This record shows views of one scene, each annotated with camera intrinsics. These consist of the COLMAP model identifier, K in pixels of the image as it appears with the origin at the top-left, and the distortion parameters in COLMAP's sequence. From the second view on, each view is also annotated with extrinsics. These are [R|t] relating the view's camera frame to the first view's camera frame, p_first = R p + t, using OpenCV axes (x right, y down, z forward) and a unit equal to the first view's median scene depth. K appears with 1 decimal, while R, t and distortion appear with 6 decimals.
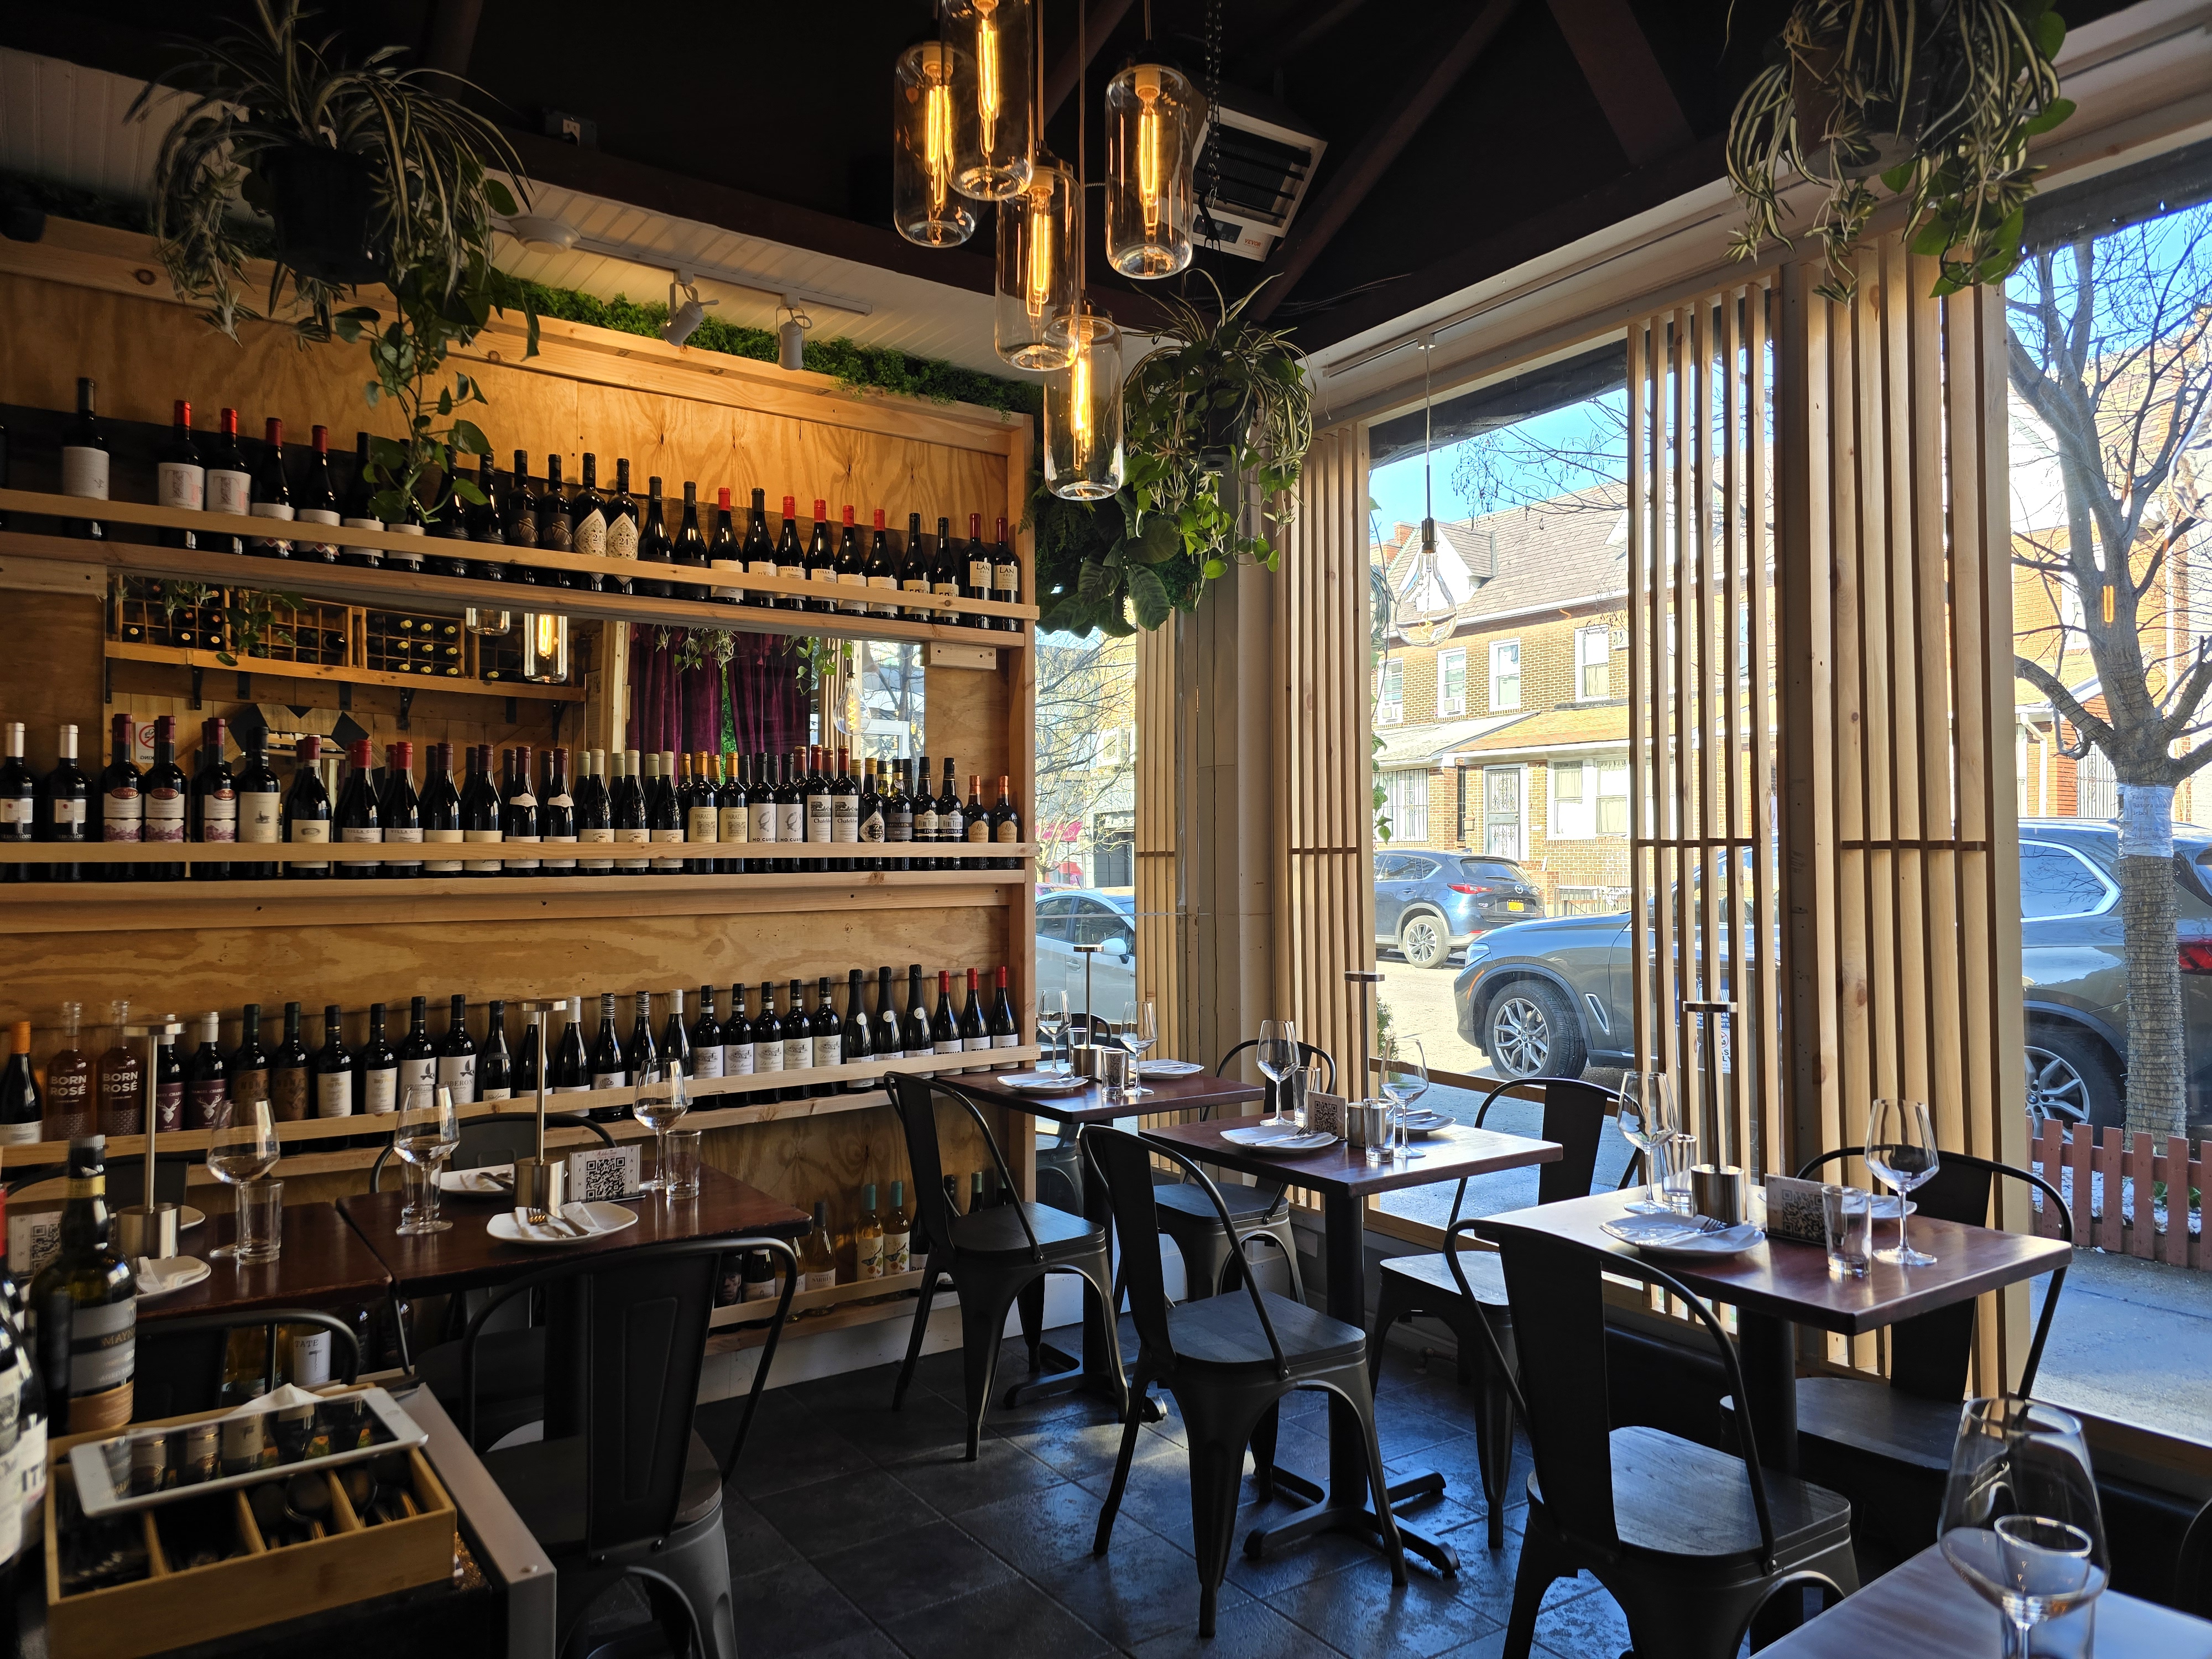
lens RADIAL K [[1450.4, 0, 1100.6], [0, 1450.4, 814.1], [0, 0, 1]] dist [0.082220, -0.081331]
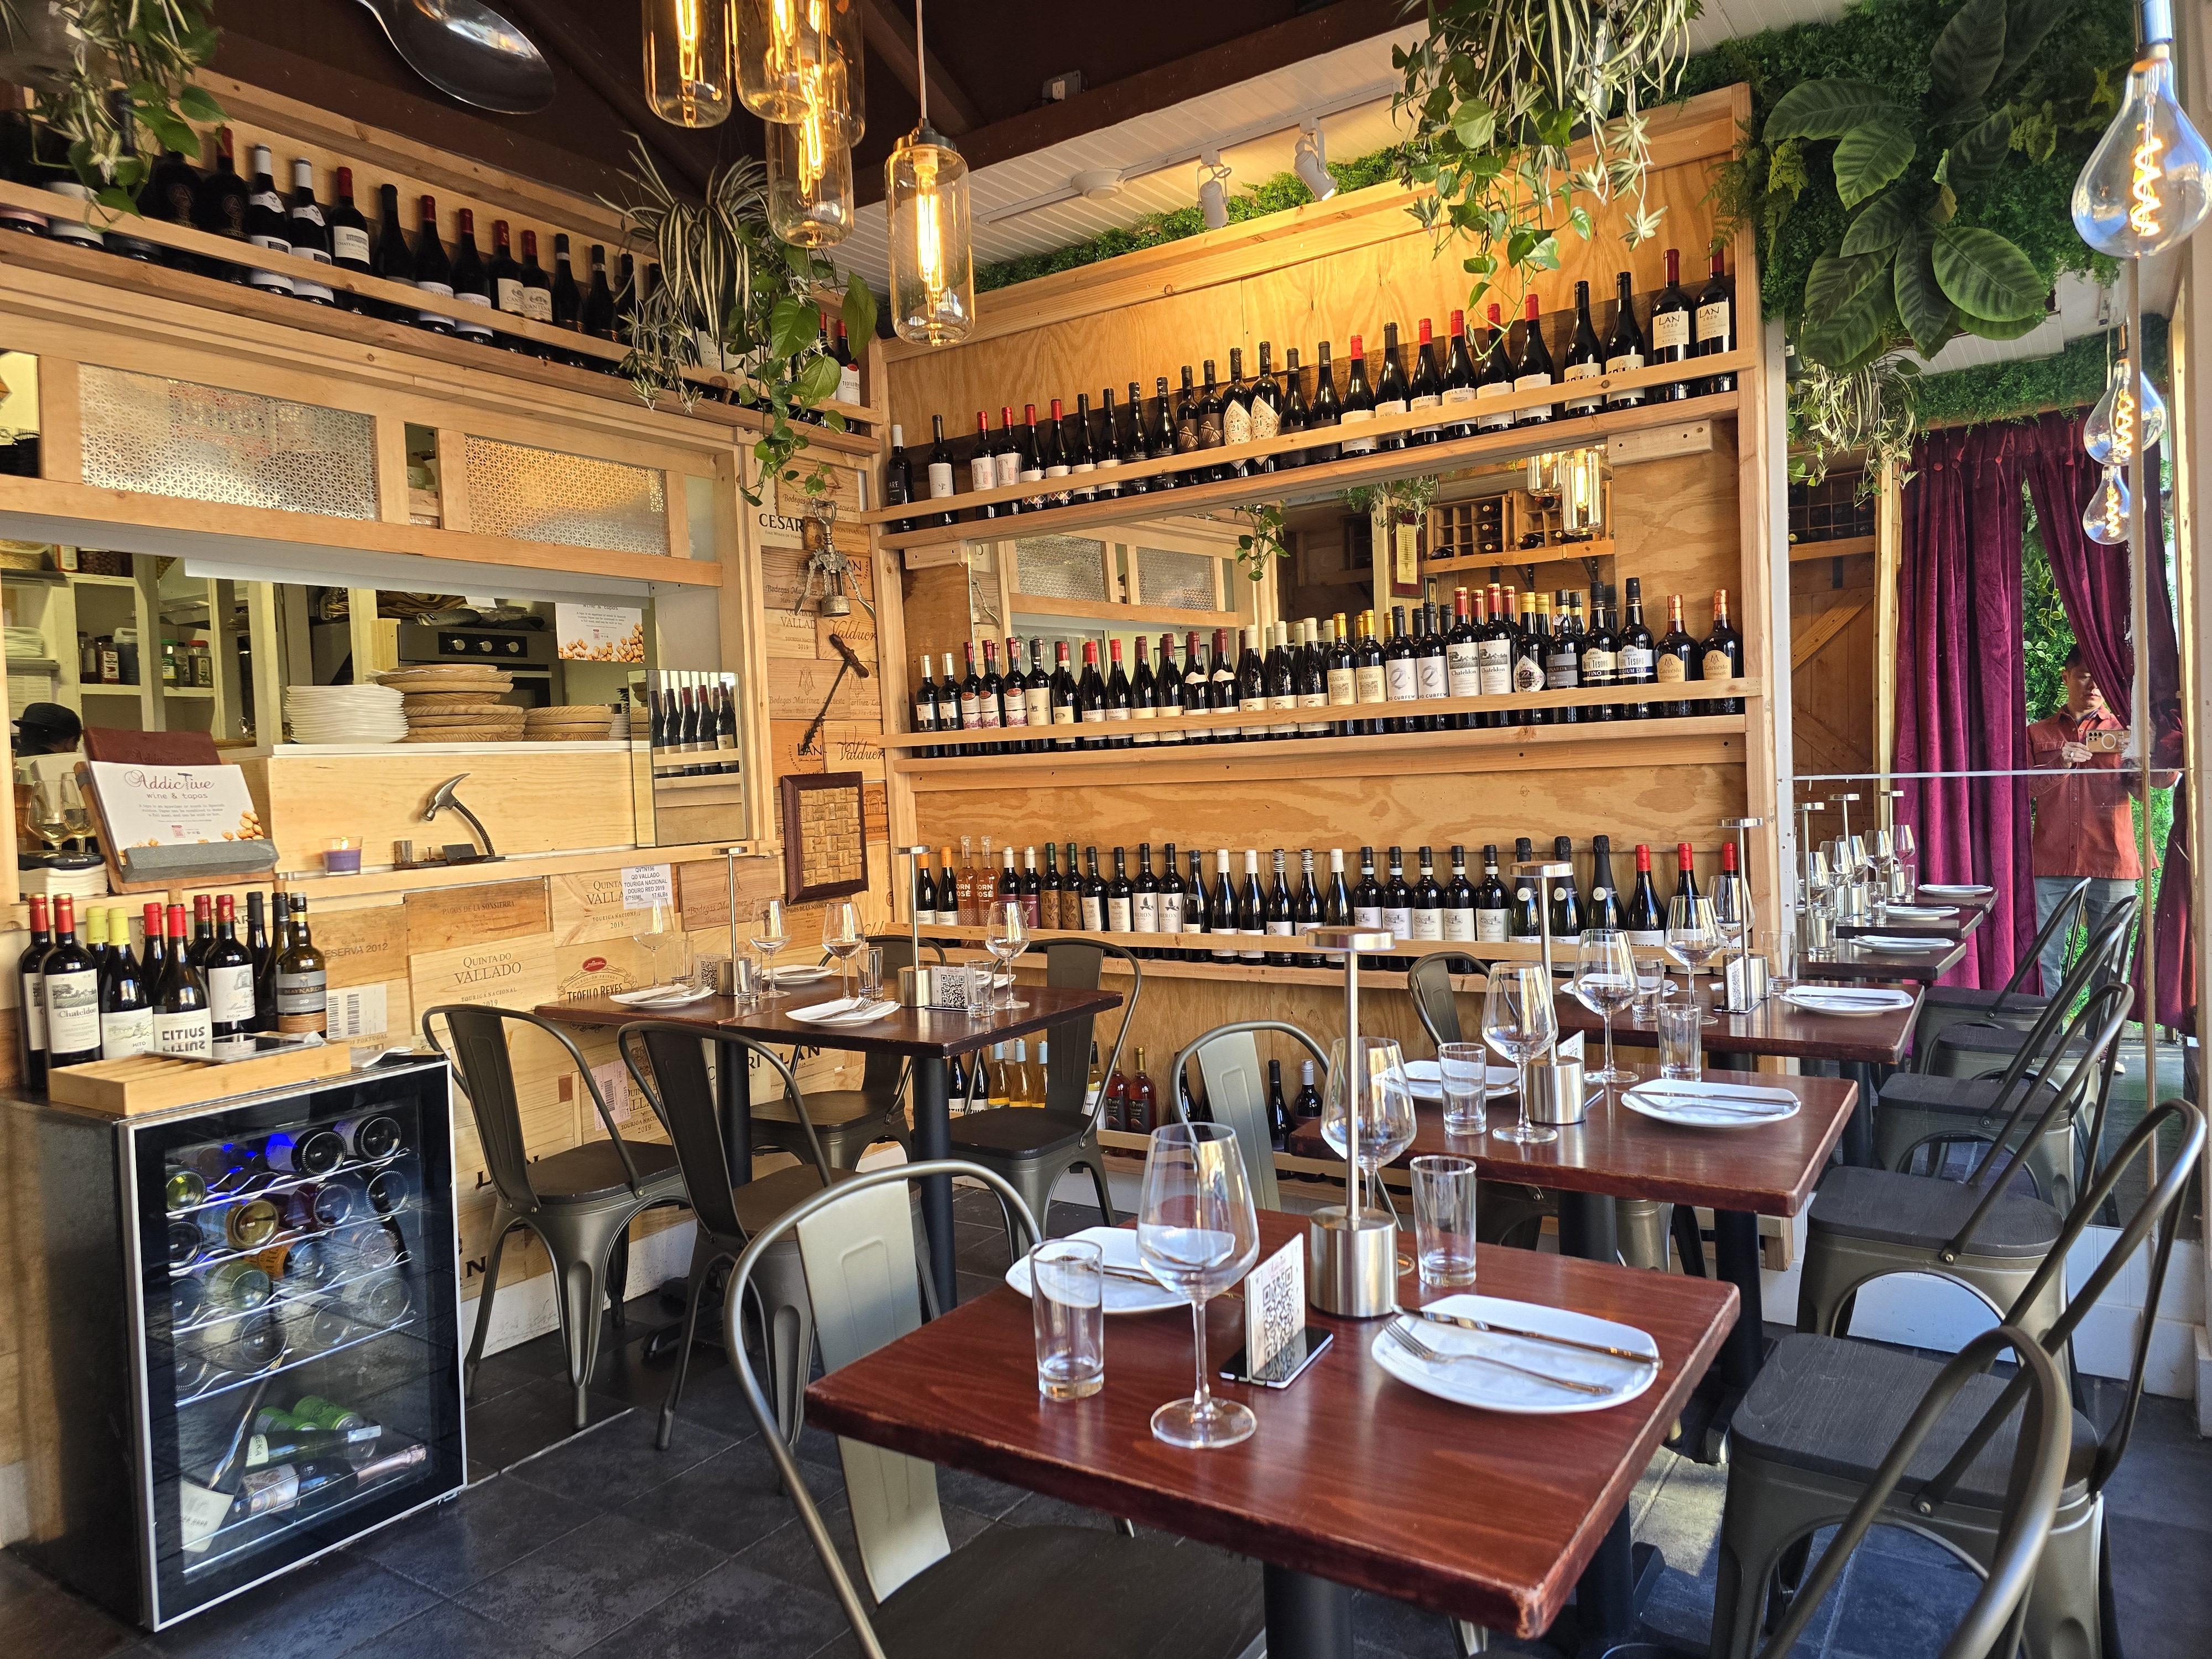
lens RADIAL K [[1450.4, 0, 1100.6], [0, 1450.4, 814.1], [0, 0, 1]] dist [0.082220, -0.081331]
pose [[0.372476, 0.020233, -0.927821, 0.587795], [0.071066, 0.996205, 0.050254, 0.031776], [0.925317, -0.084655, 0.369625, 0.462729]]
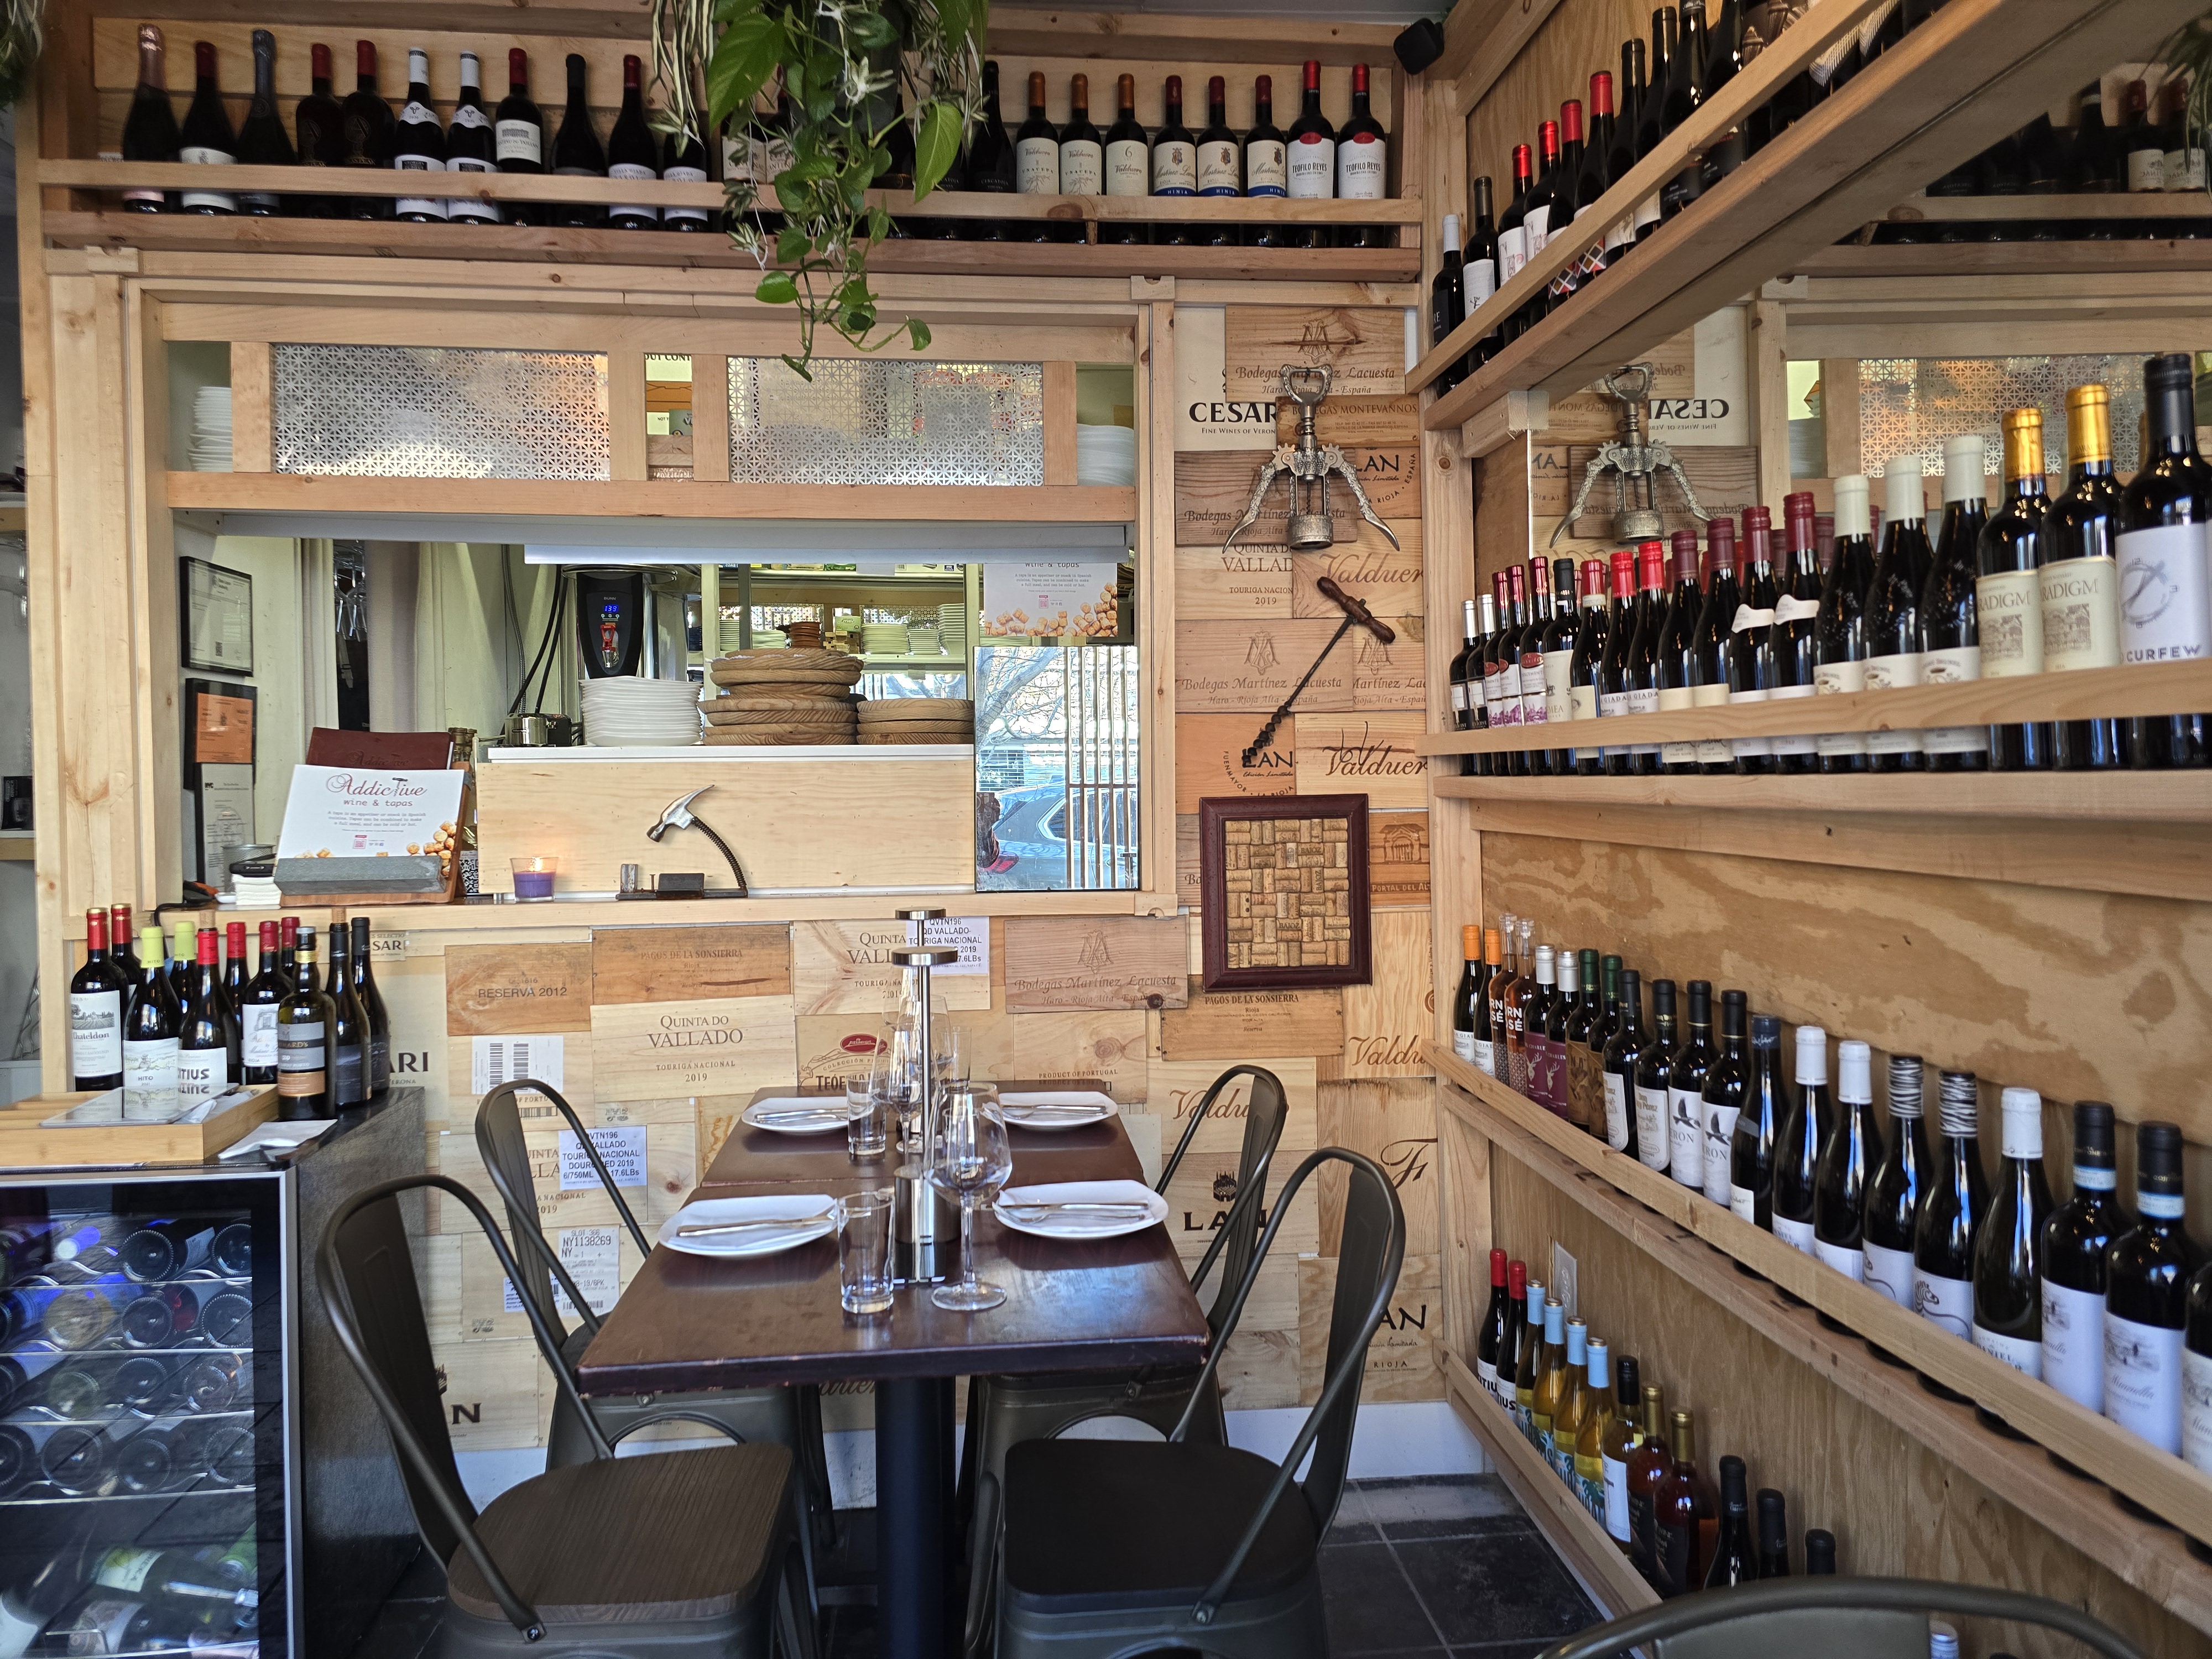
lens RADIAL K [[1450.4, 0, 1100.6], [0, 1450.4, 814.1], [0, 0, 1]] dist [0.082220, -0.081331]
pose [[-0.483249, 0.033119, -0.874856, 0.131924], [0.041999, 0.999011, 0.014620, 0.036622], [0.874475, -0.029678, -0.484162, 0.964059]]
